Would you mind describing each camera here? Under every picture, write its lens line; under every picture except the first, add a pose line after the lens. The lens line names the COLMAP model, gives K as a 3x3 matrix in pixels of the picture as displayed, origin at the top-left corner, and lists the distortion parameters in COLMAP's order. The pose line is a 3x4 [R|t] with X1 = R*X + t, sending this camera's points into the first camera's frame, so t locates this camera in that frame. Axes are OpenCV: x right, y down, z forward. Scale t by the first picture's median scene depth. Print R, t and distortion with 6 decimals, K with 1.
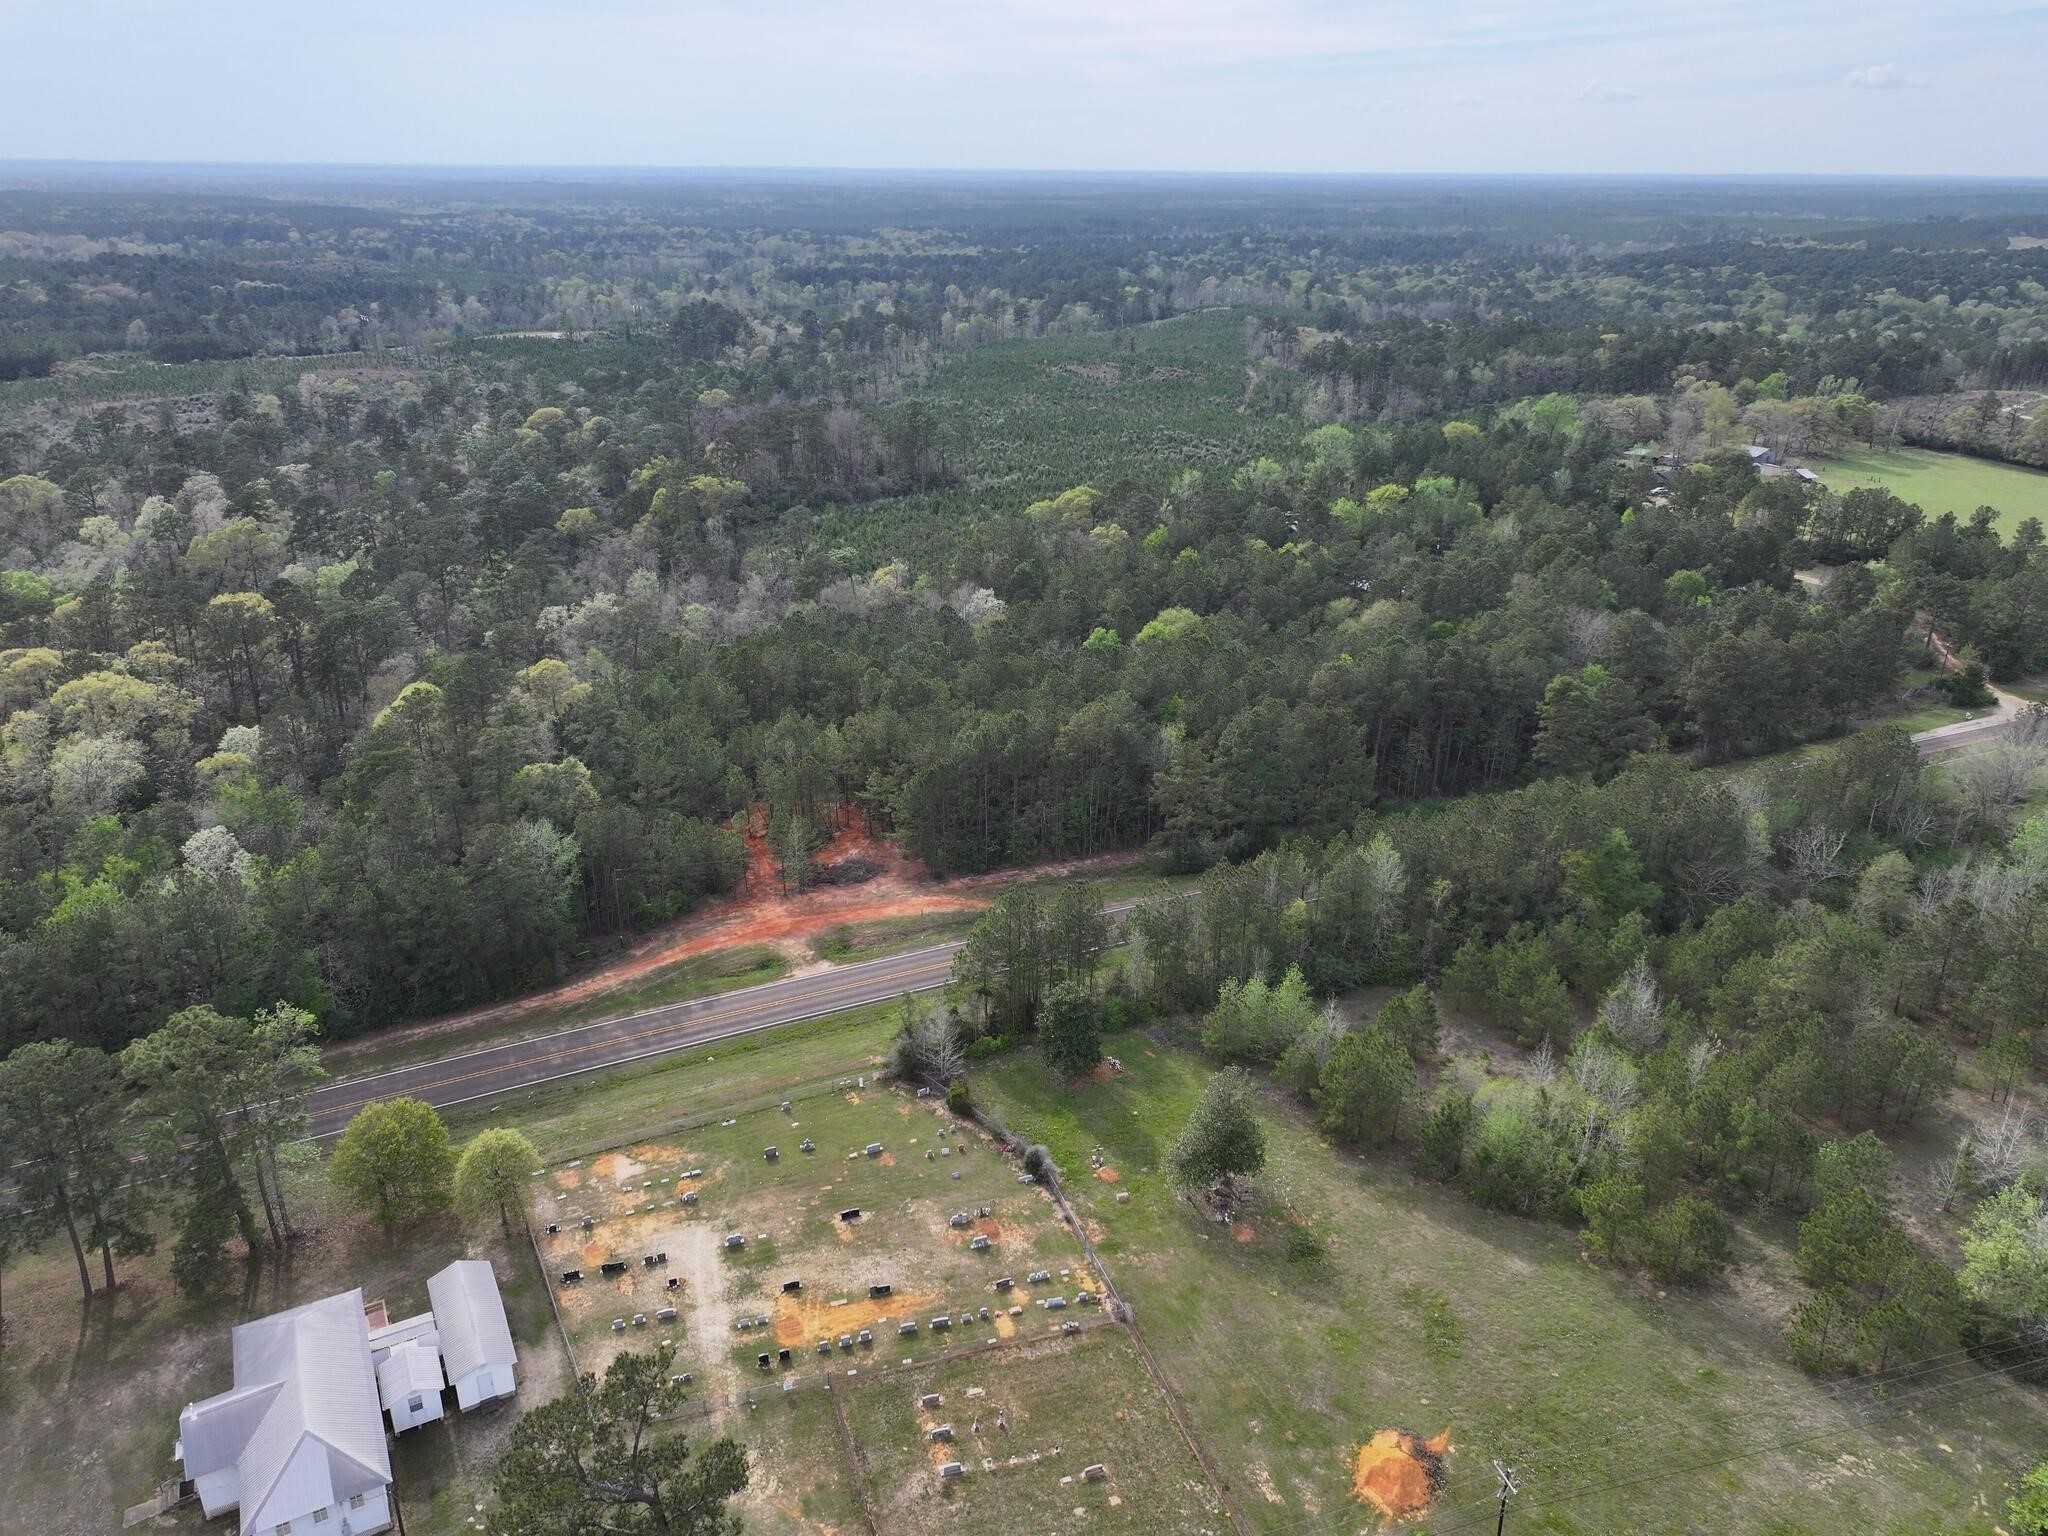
lens RADIAL K [[1434.6, 0, 1029.5], [0, 1434.6, 758.1], [0, 0, 1]] dist [0.000596, 0.014664]
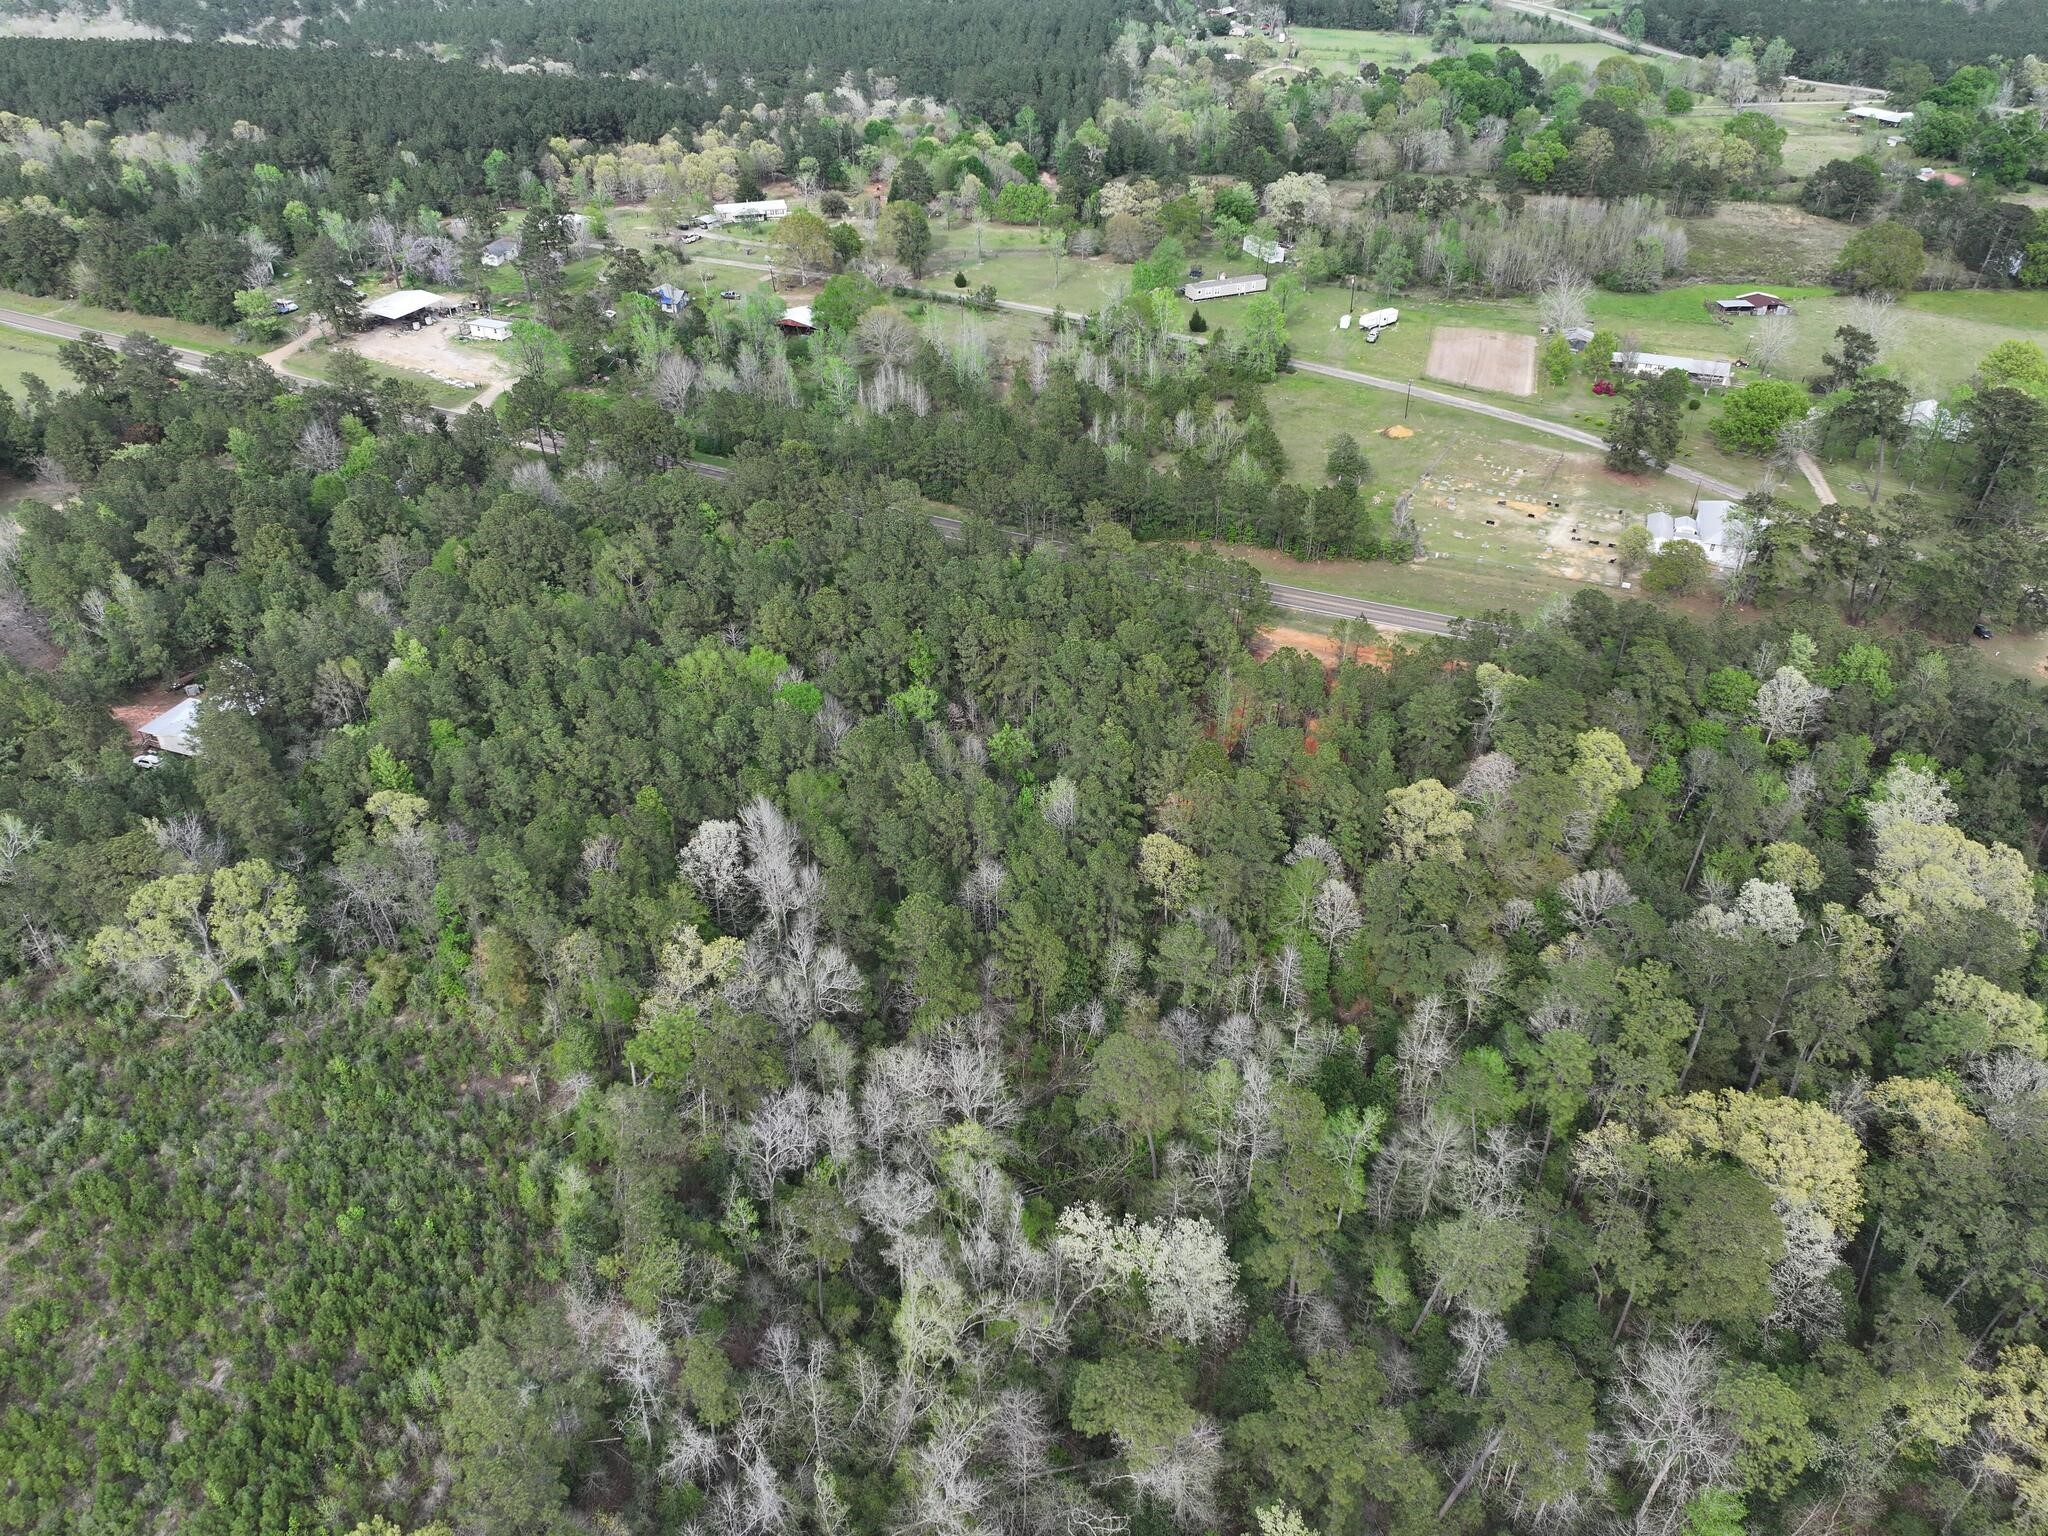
lens RADIAL K [[1434.6, 0, 1029.5], [0, 1434.6, 758.1], [0, 0, 1]] dist [0.000596, 0.014664]
pose [[-0.666829, -0.427450, 0.610431, -0.606972], [0.275506, 0.619696, 0.734897, -0.678629], [-0.692413, 0.658228, -0.295466, 1.238587]]
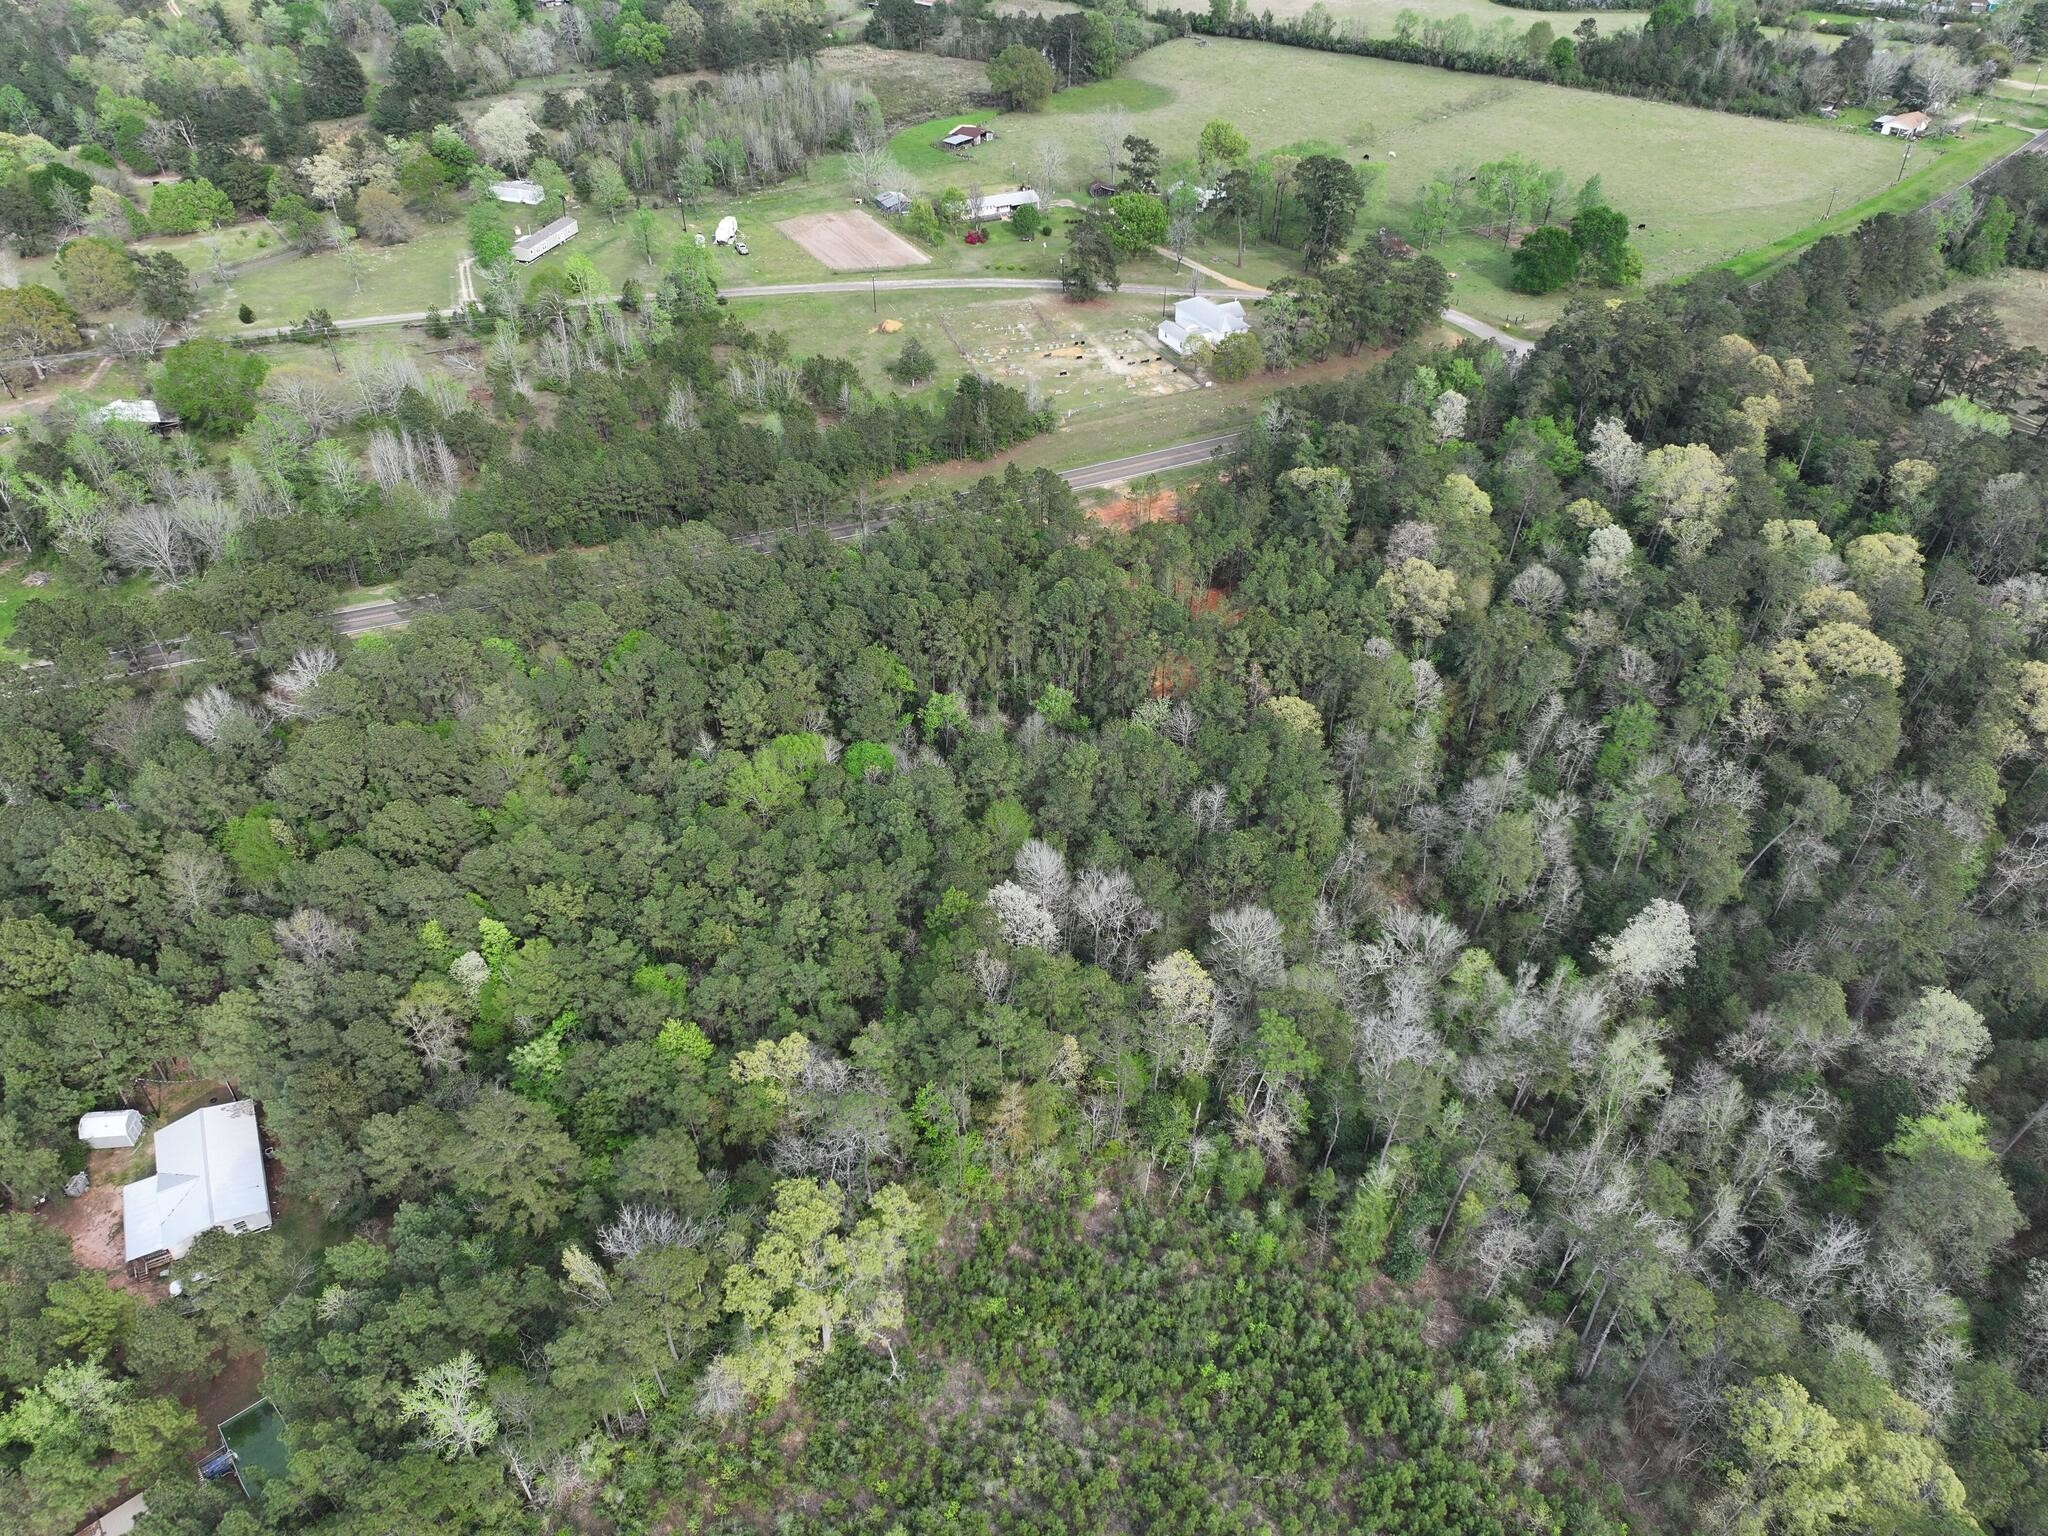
lens RADIAL K [[1434.6, 0, 1029.5], [0, 1434.6, 758.1], [0, 0, 1]] dist [0.000596, 0.014664]
pose [[-0.999780, -0.020448, 0.004639, -0.045896], [-0.005755, 0.480335, 0.877066, -0.818227], [-0.020163, 0.876847, -0.480347, 1.447231]]
